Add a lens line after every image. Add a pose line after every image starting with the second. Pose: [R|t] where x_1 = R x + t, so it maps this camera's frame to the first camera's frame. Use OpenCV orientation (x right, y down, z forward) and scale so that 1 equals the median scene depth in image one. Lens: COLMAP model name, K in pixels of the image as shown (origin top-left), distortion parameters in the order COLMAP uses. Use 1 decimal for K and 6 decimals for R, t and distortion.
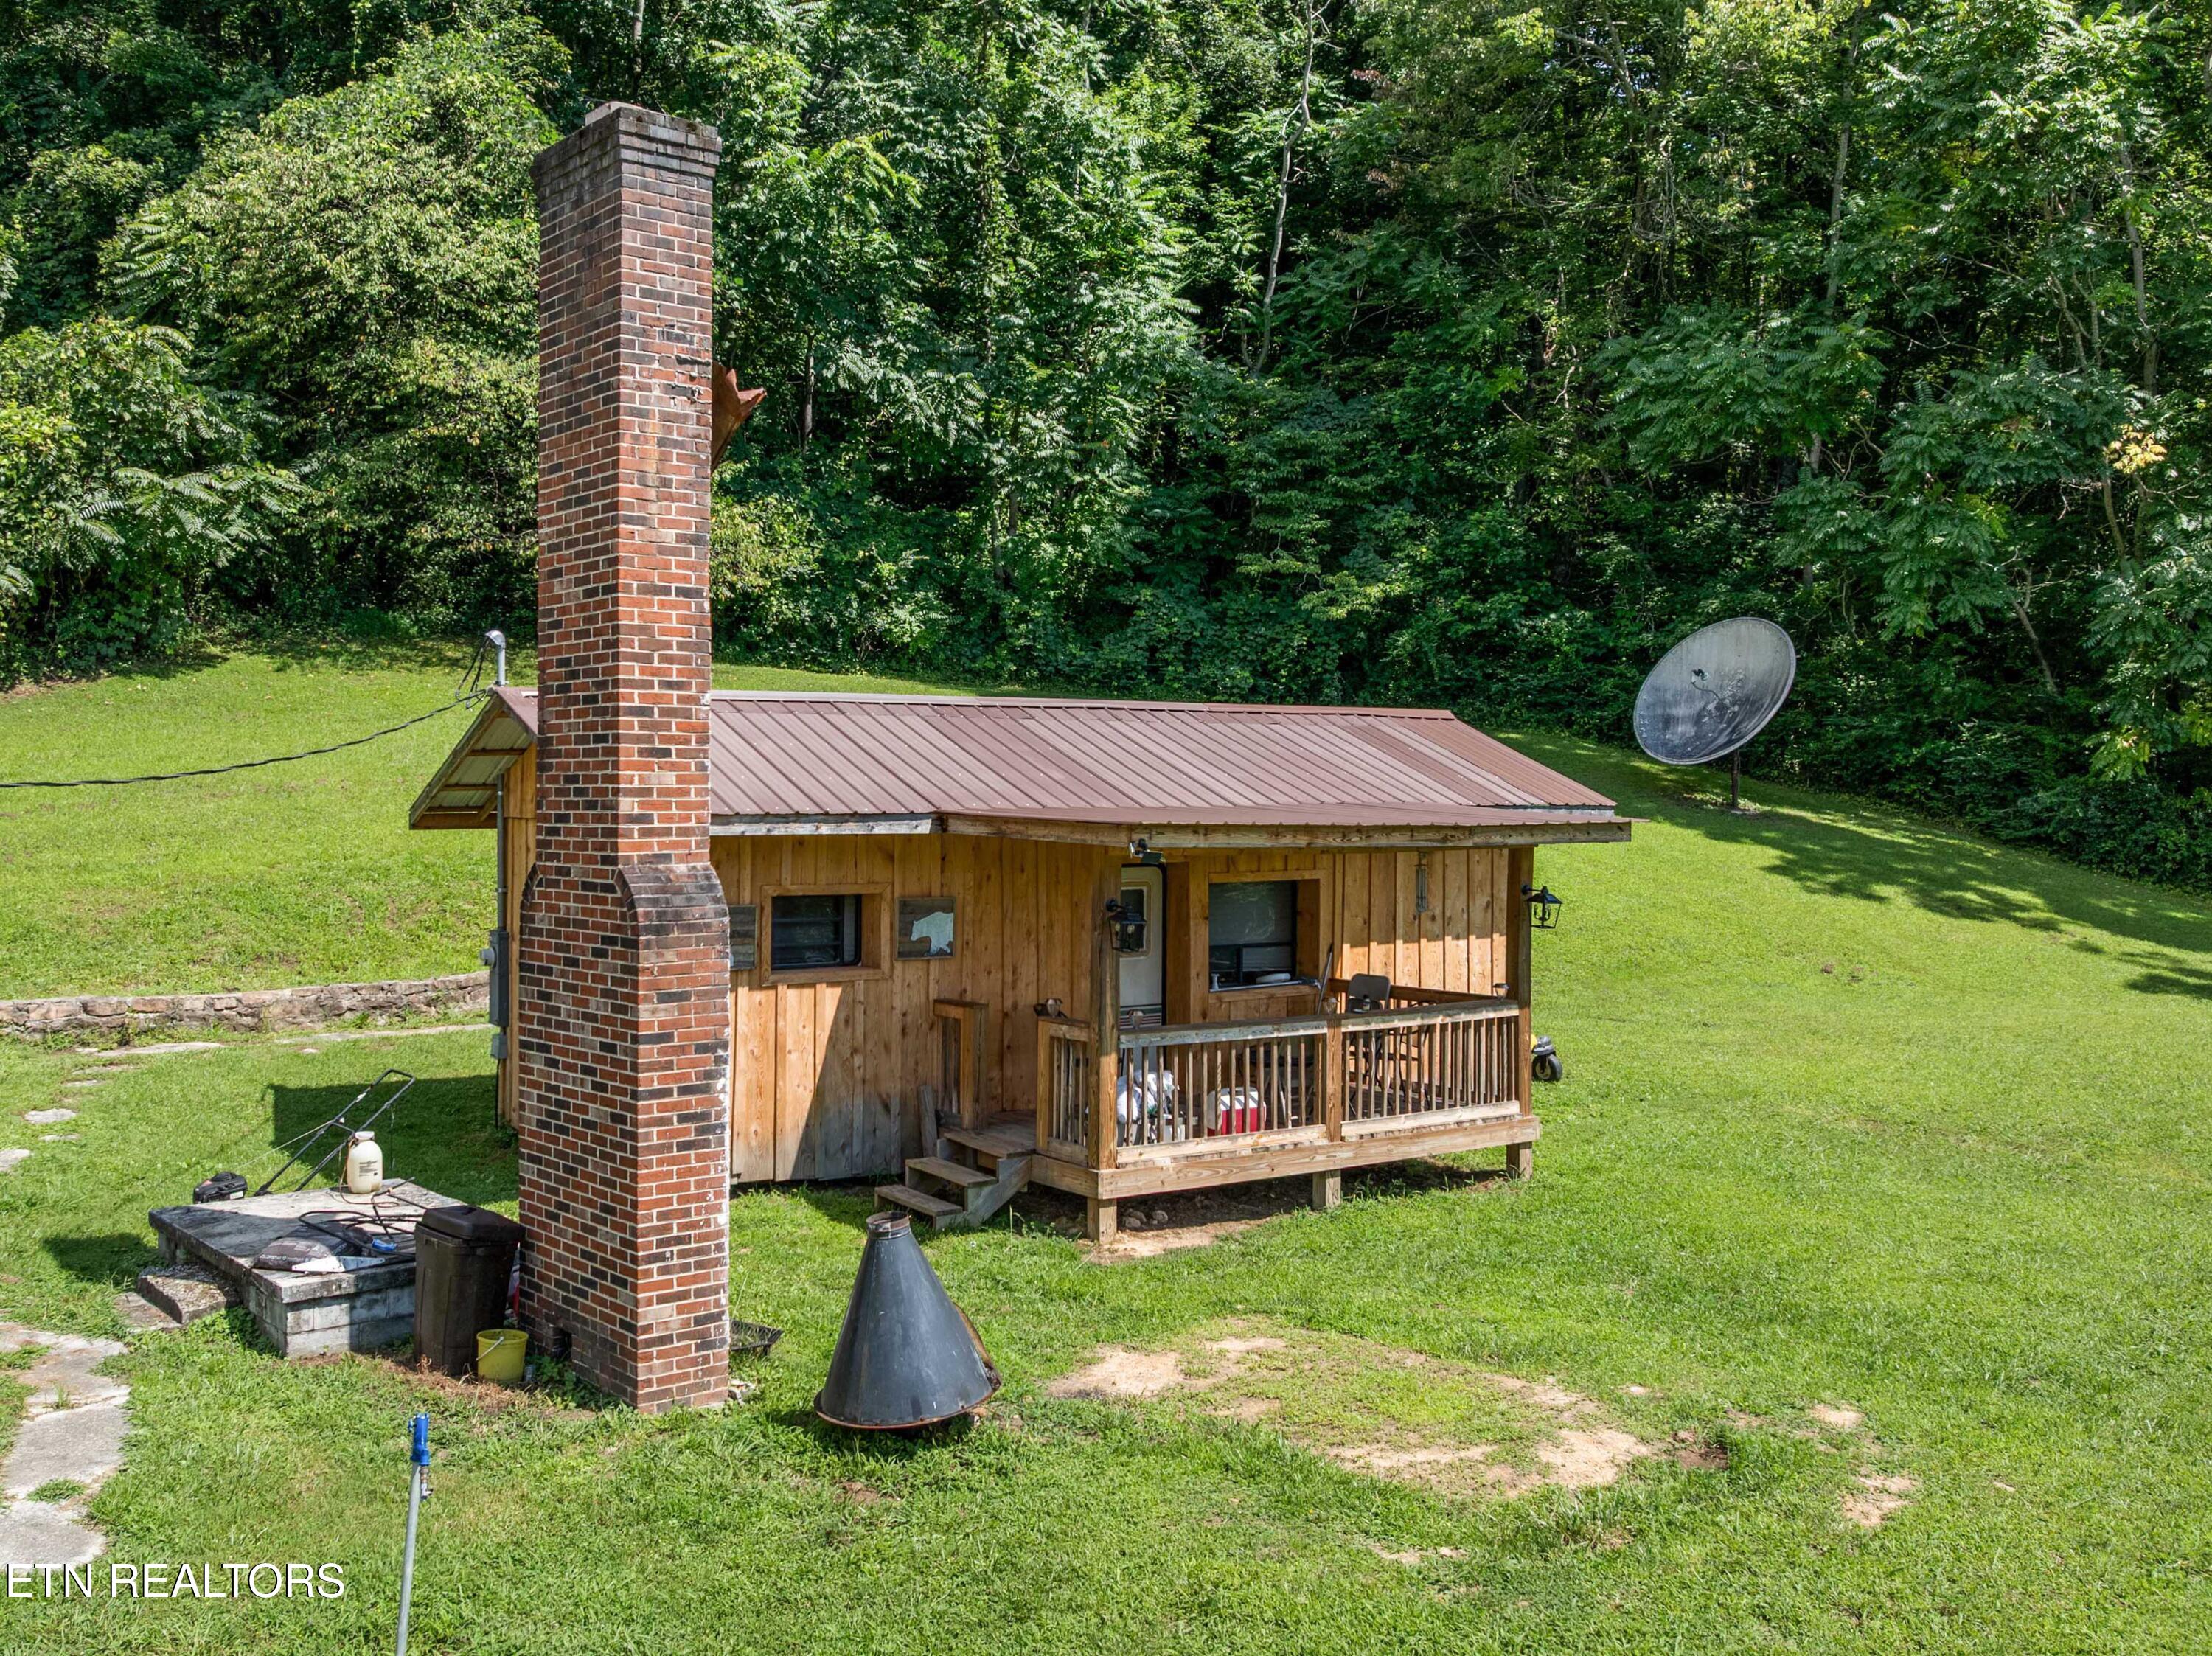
lens RADIAL K [[2047.1, 0, 1007.1], [0, 2047.1, 738.1], [0, 0, 1]] dist [-0.037967, -0.011908]
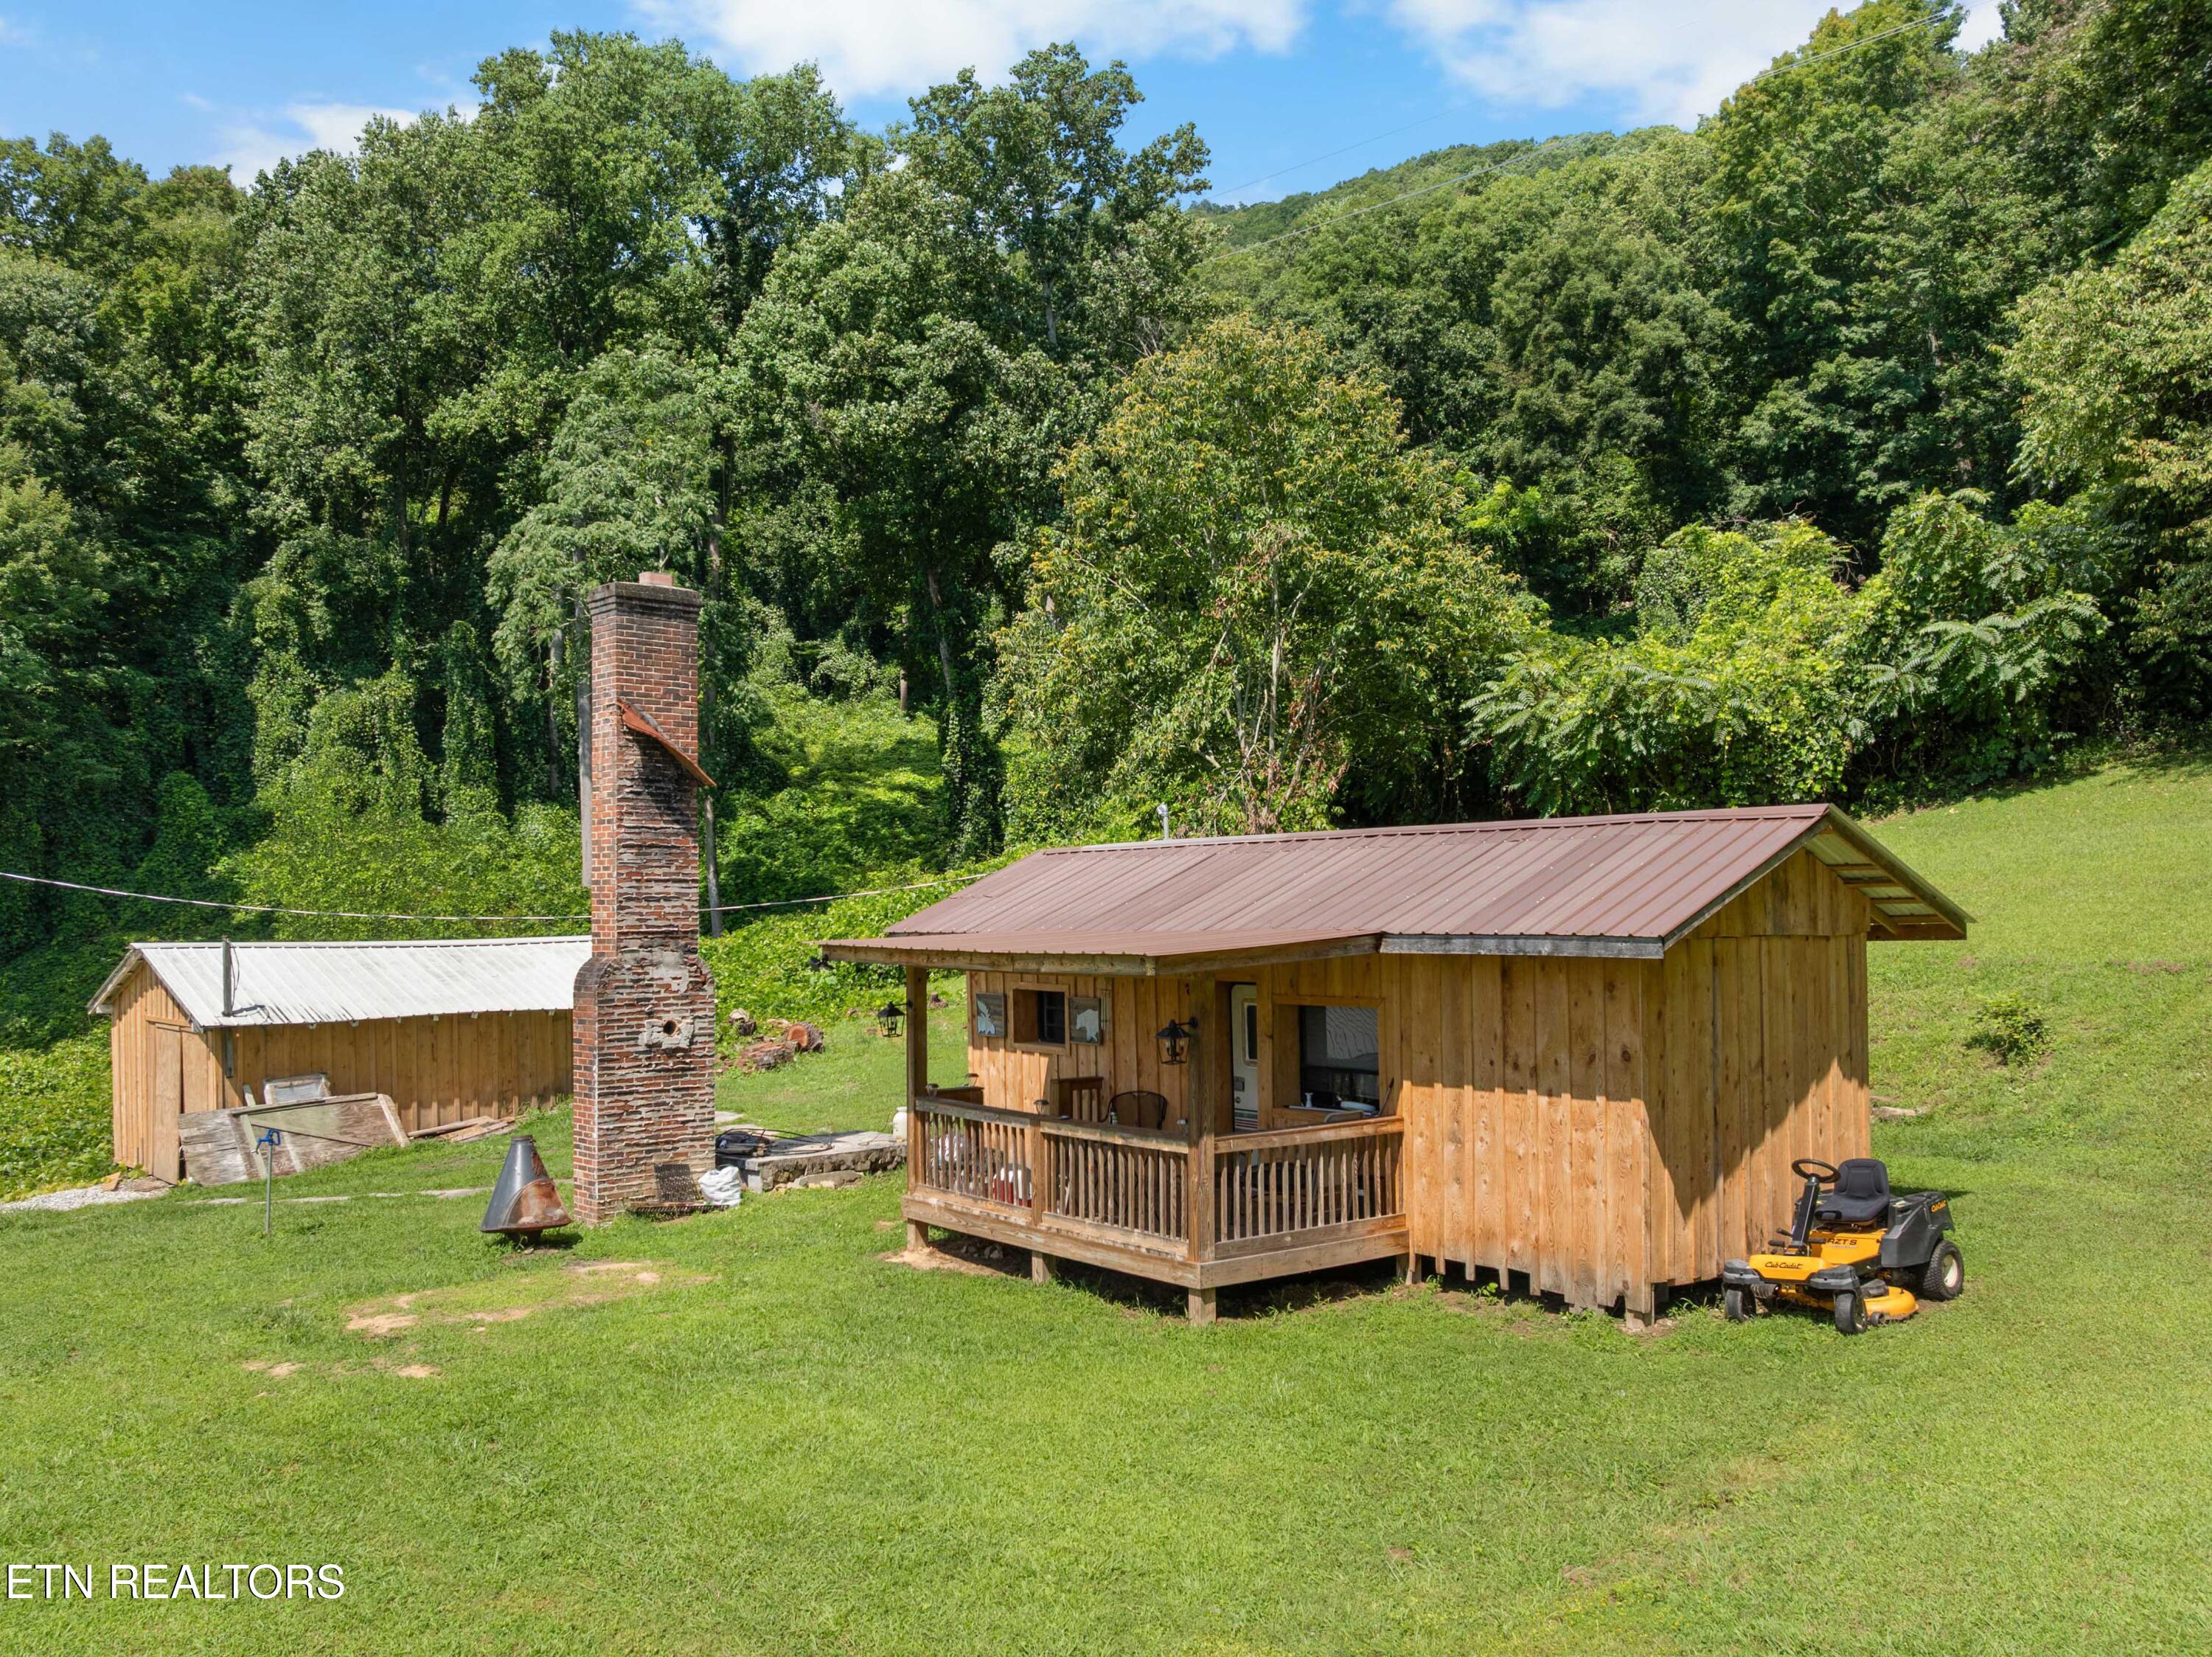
lens RADIAL K [[1812.7, 0, 1084.6], [0, 1812.7, 852.1], [0, 0, 1]] dist [0.005162, -0.107669]
pose [[0.070709, -0.029817, -0.997051, 1.159607], [0.035234, 0.999004, -0.027376, 0.016495], [0.996874, -0.033195, 0.071689, 0.942177]]
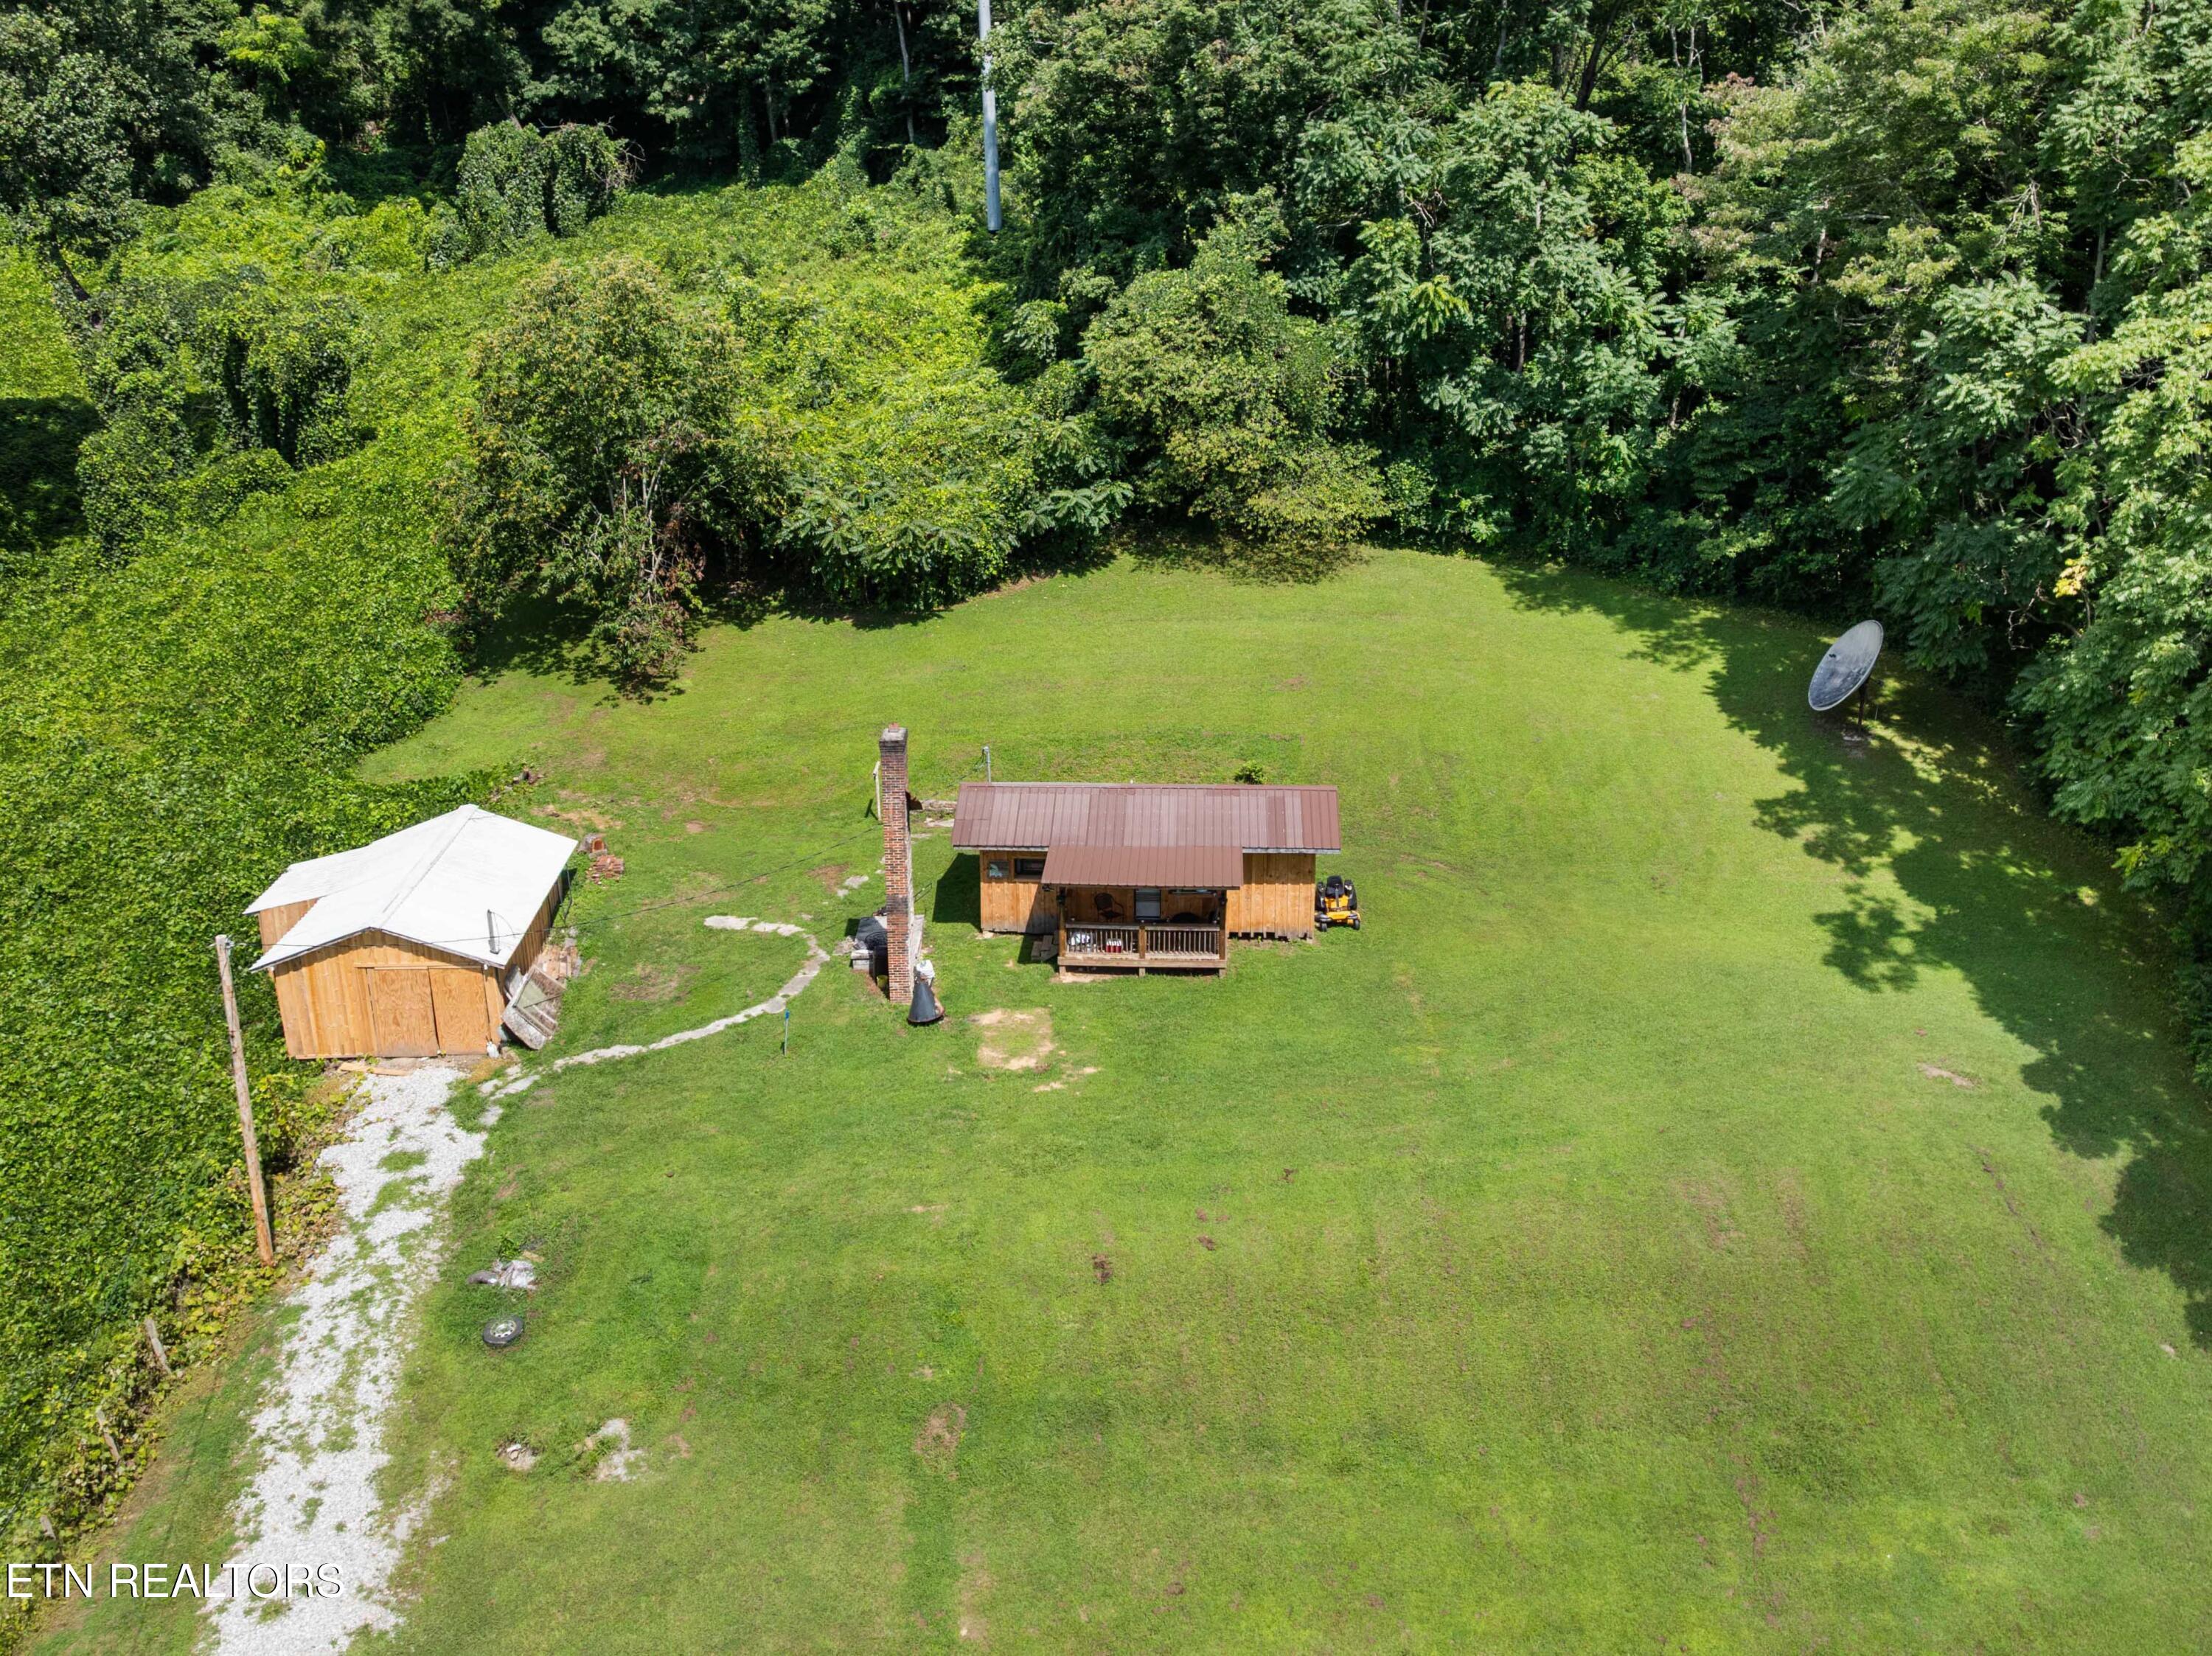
lens RADIAL K [[1912.8, 0, 1181.1], [0, 1912.8, 712.3], [0, 0, 1]] dist [-0.019922, -0.029569]
pose [[0.818785, 0.166741, -0.549353, 1.880786], [0.011936, 0.951742, 0.306666, -1.164813], [0.573977, -0.257651, 0.777282, -1.338044]]
